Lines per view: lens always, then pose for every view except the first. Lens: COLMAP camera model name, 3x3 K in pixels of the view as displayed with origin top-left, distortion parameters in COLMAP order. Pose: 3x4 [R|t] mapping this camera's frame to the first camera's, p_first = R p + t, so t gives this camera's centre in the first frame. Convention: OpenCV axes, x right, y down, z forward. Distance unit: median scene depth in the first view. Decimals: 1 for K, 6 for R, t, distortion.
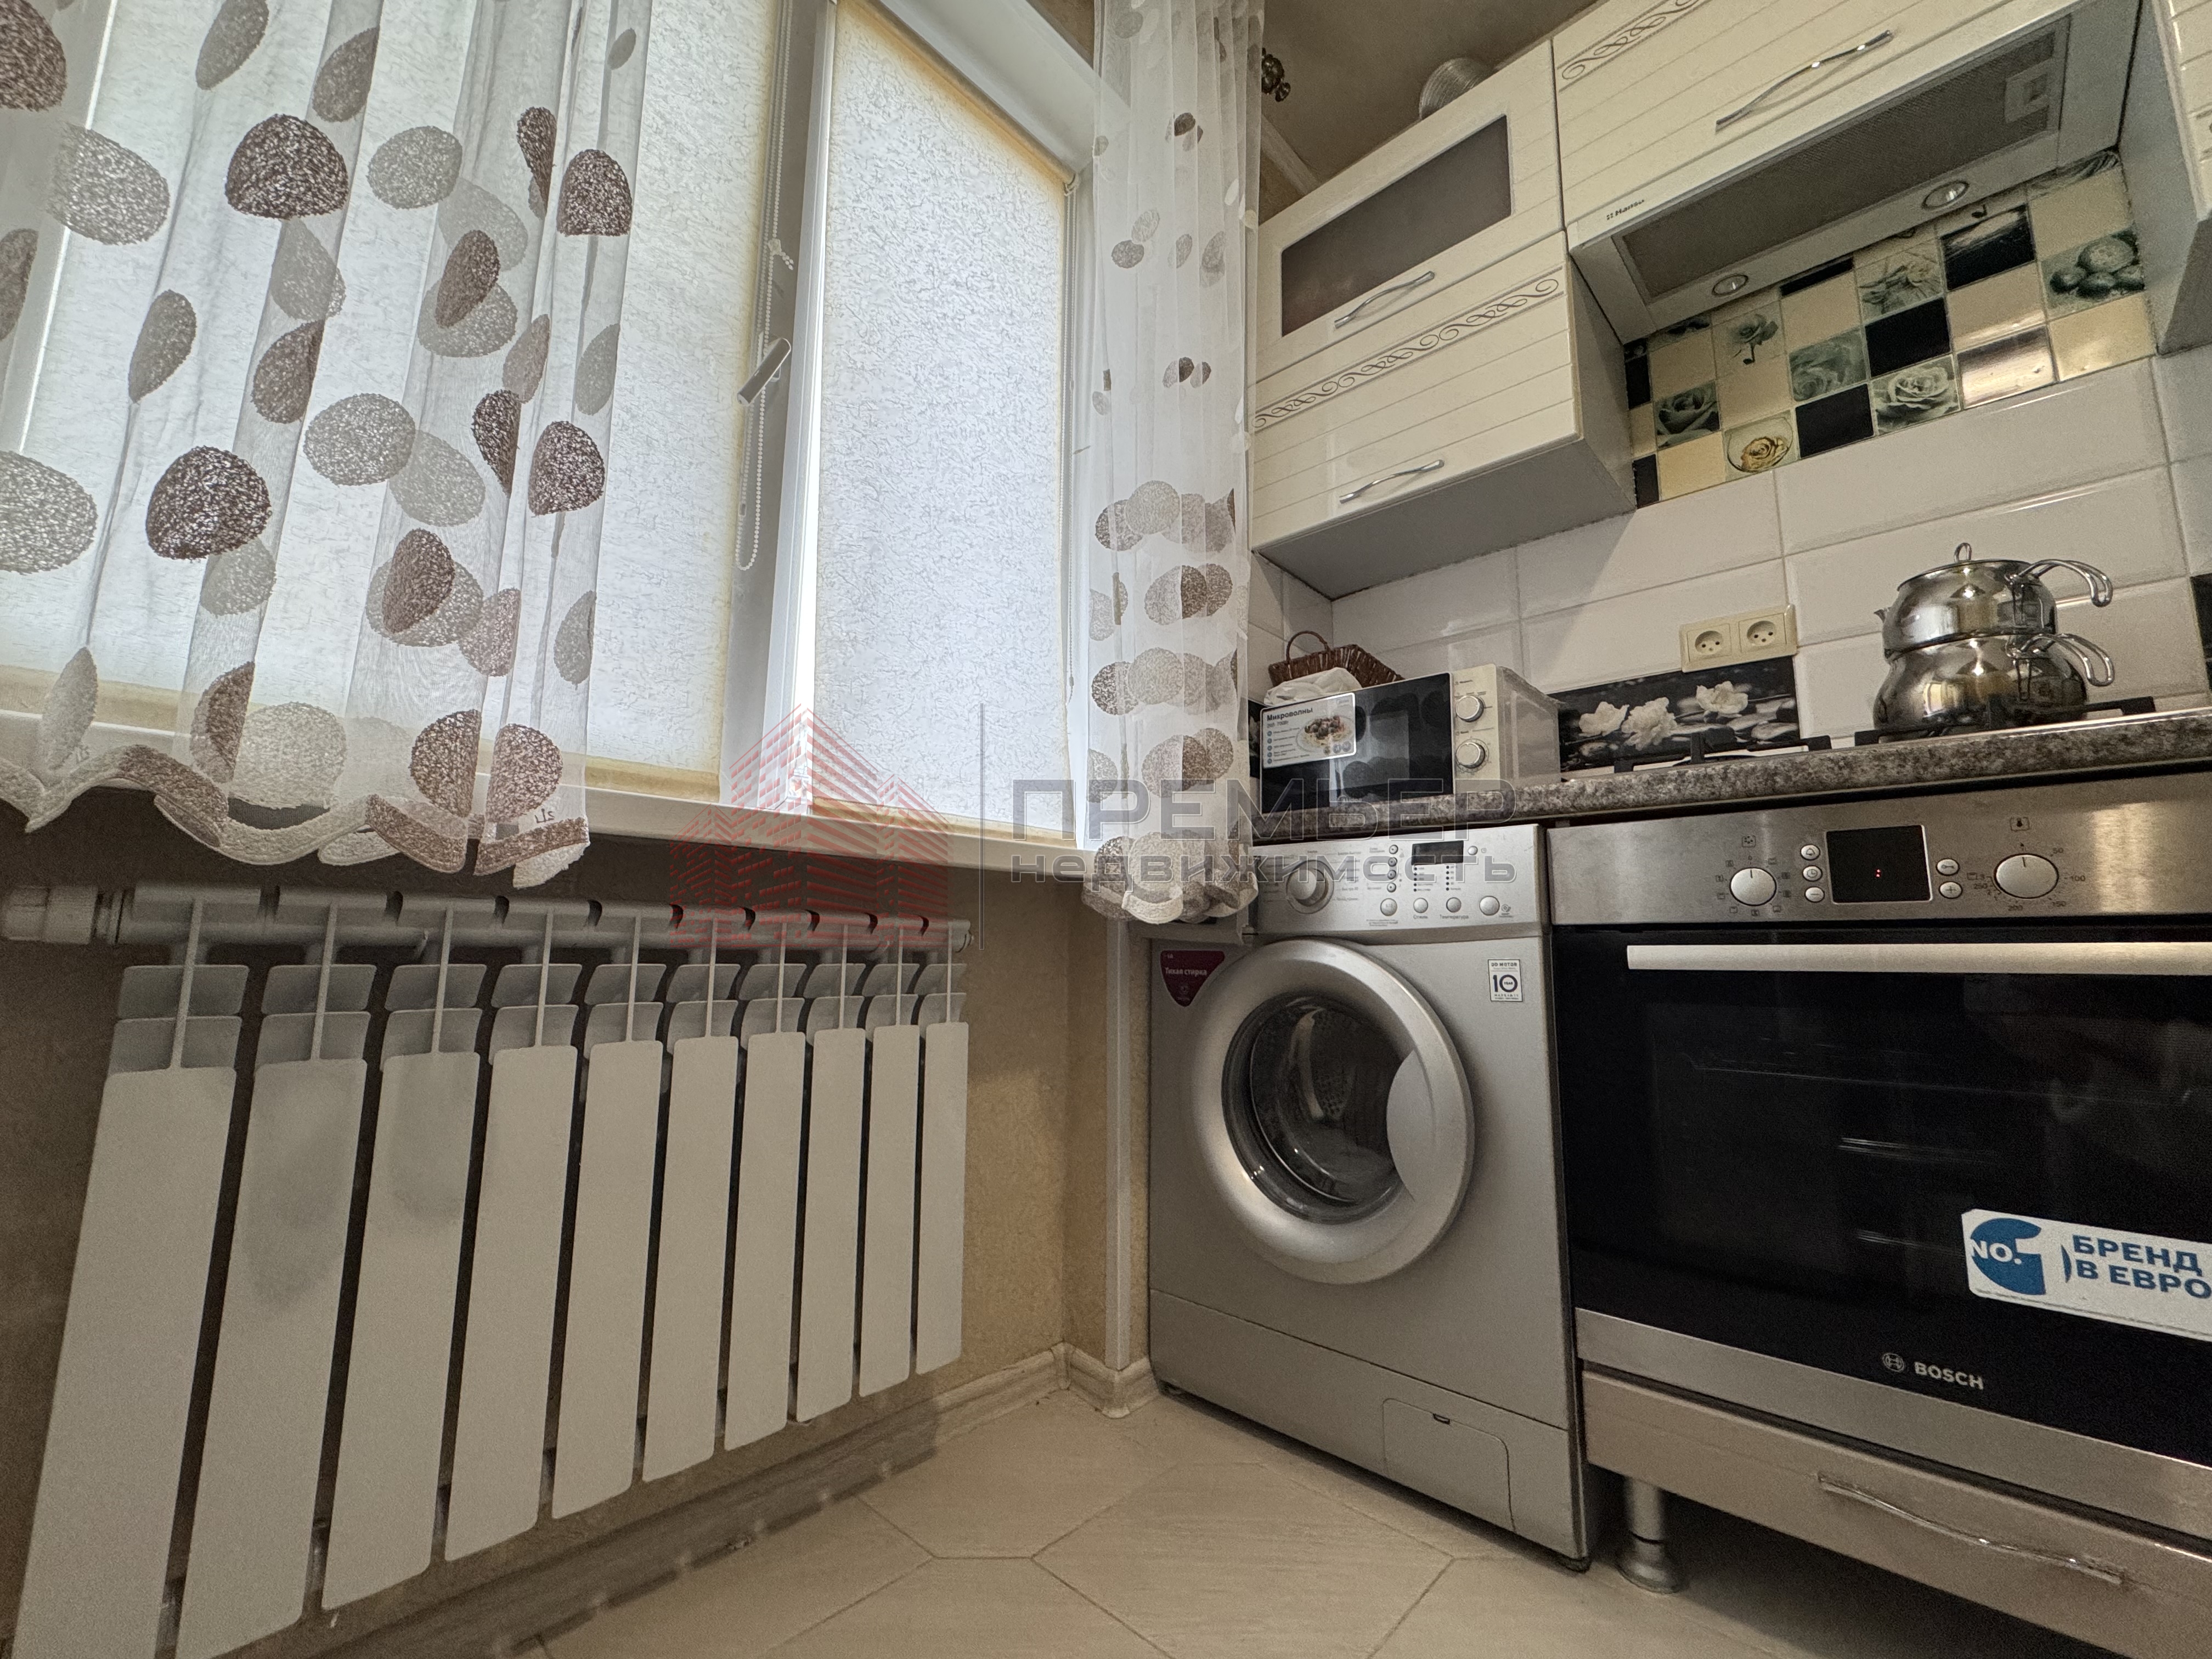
lens RADIAL K [[885.1, 0, 1097.5], [0, 885.1, 829.0], [0, 0, 1]] dist [-0.000412, 0.000422]
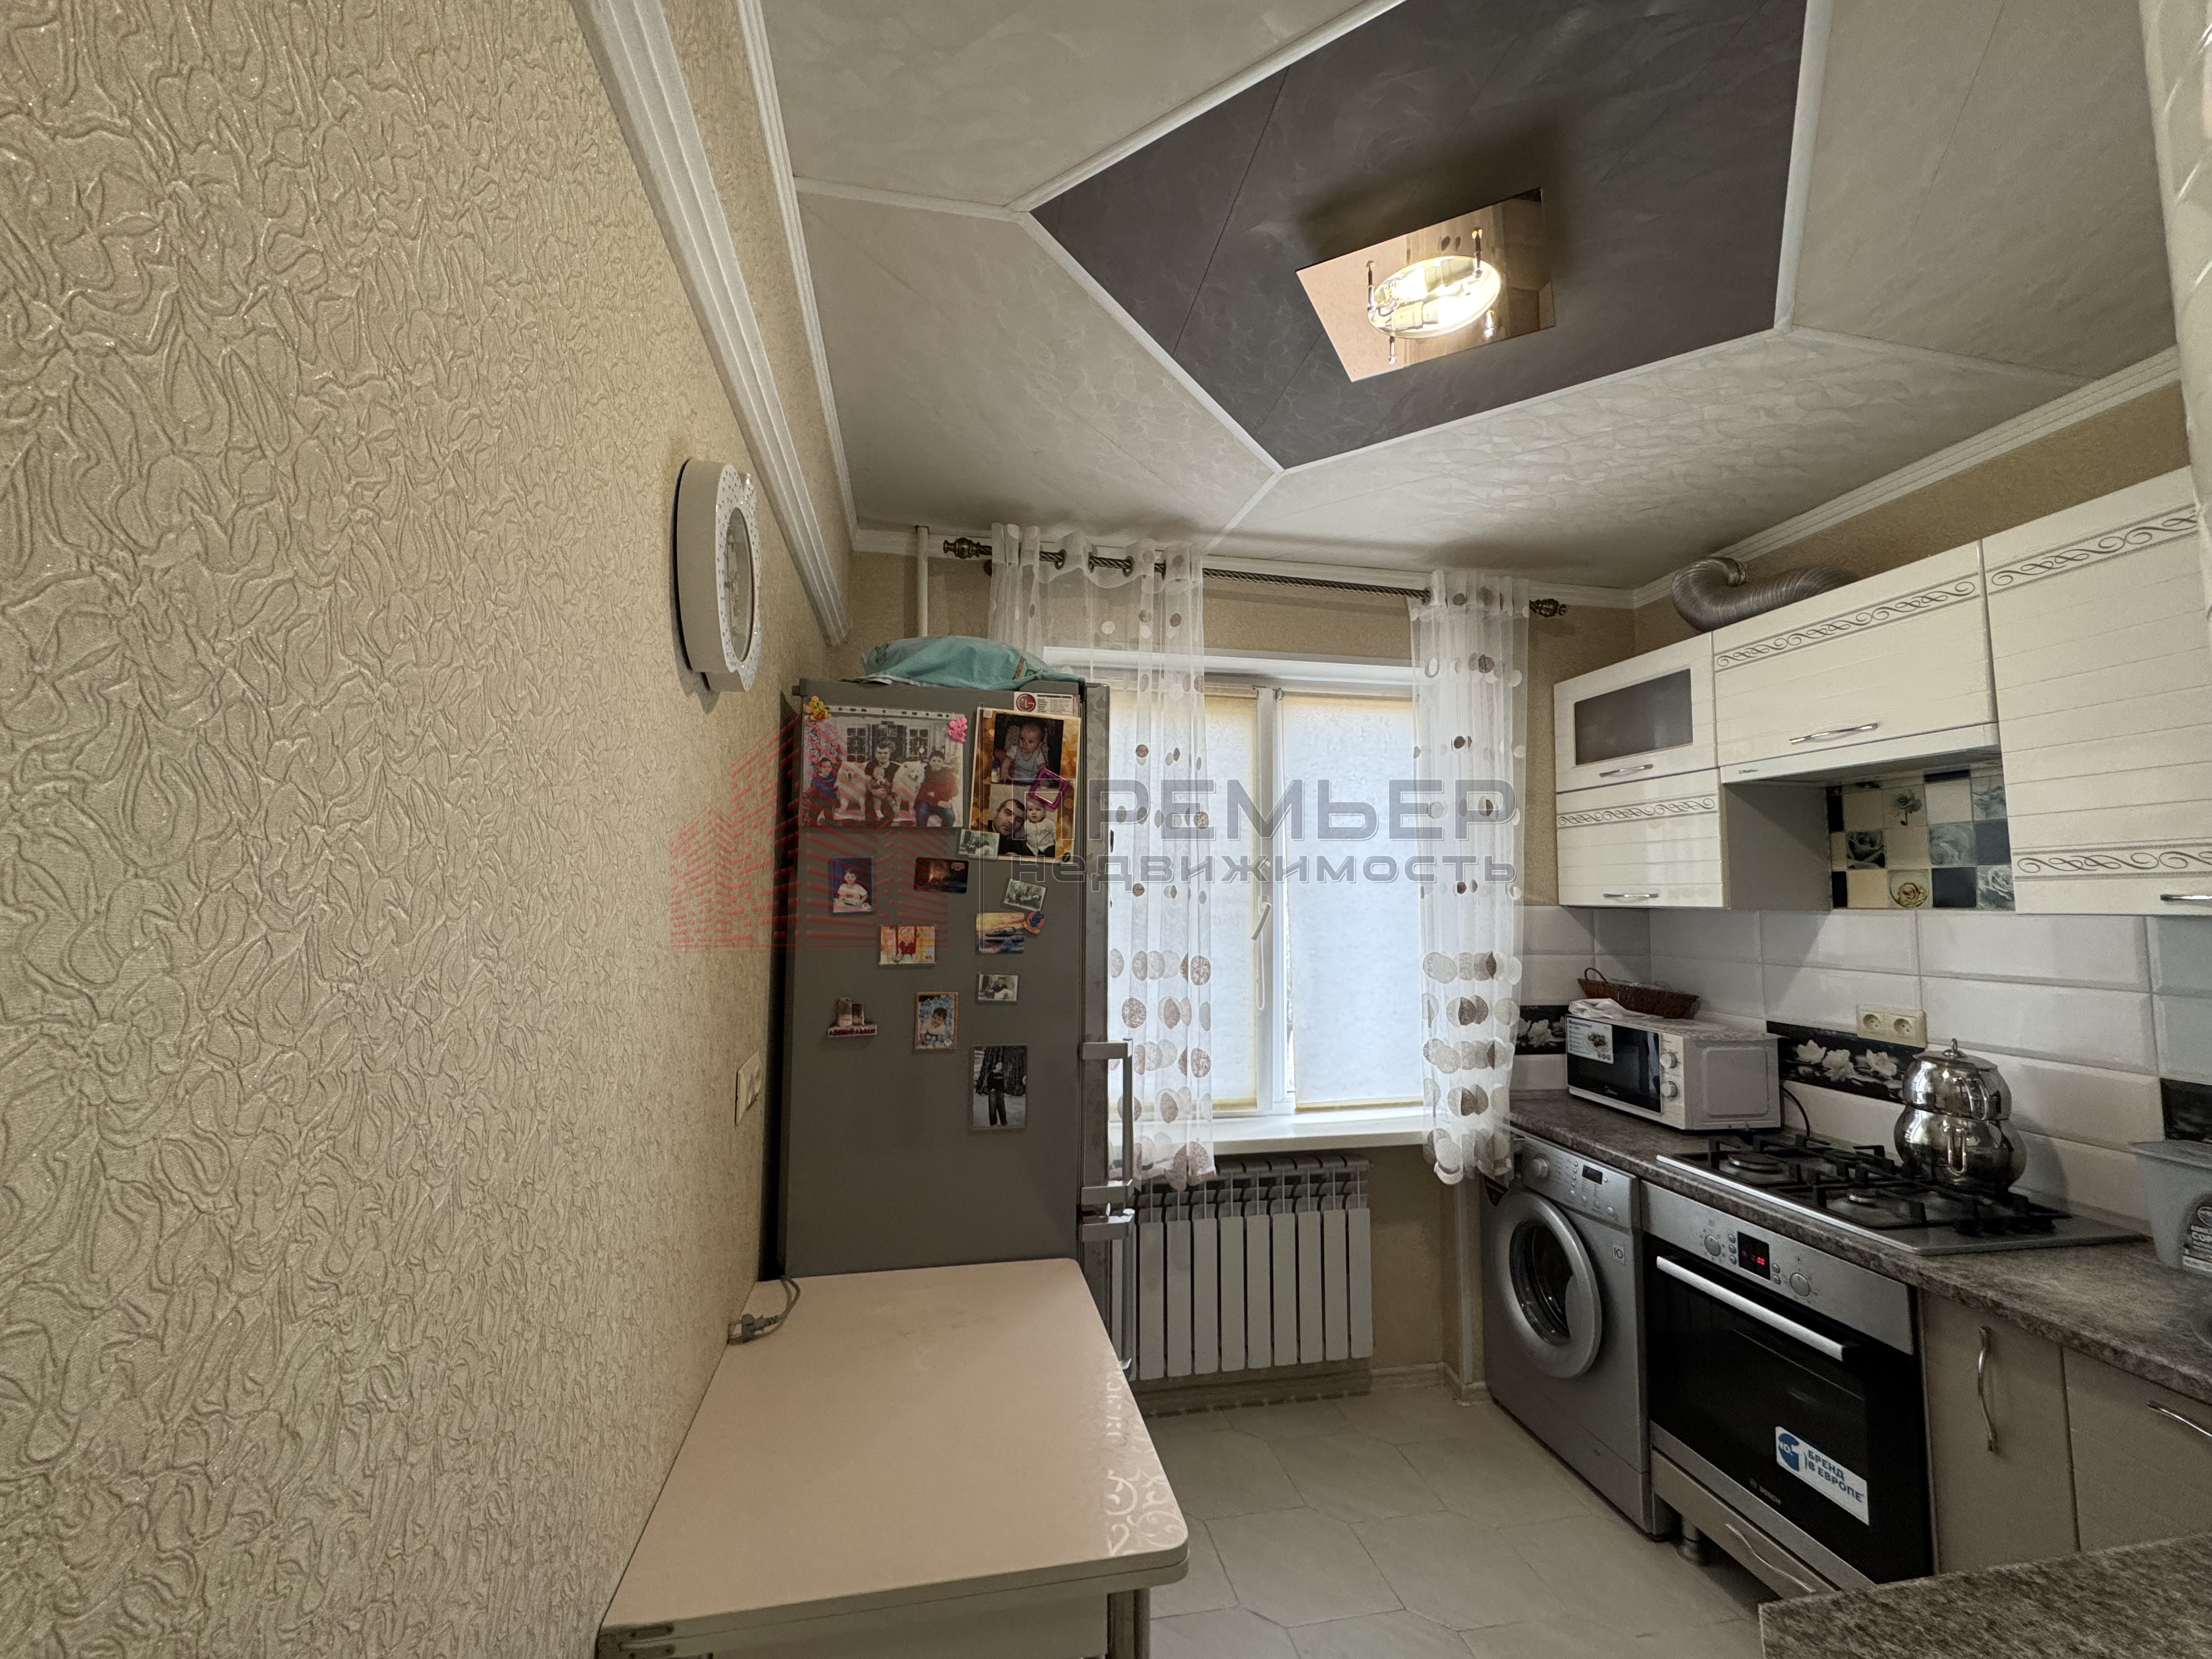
lens RADIAL K [[892.1, 0, 1119.4], [0, 892.1, 823.7], [0, 0, 1]] dist [0.002946, -0.000309]
pose [[0.817172, -0.051964, -0.574047, 0.596616], [0.083589, 0.996083, 0.028824, -0.754692], [0.570301, -0.071538, 0.818315, -0.984468]]
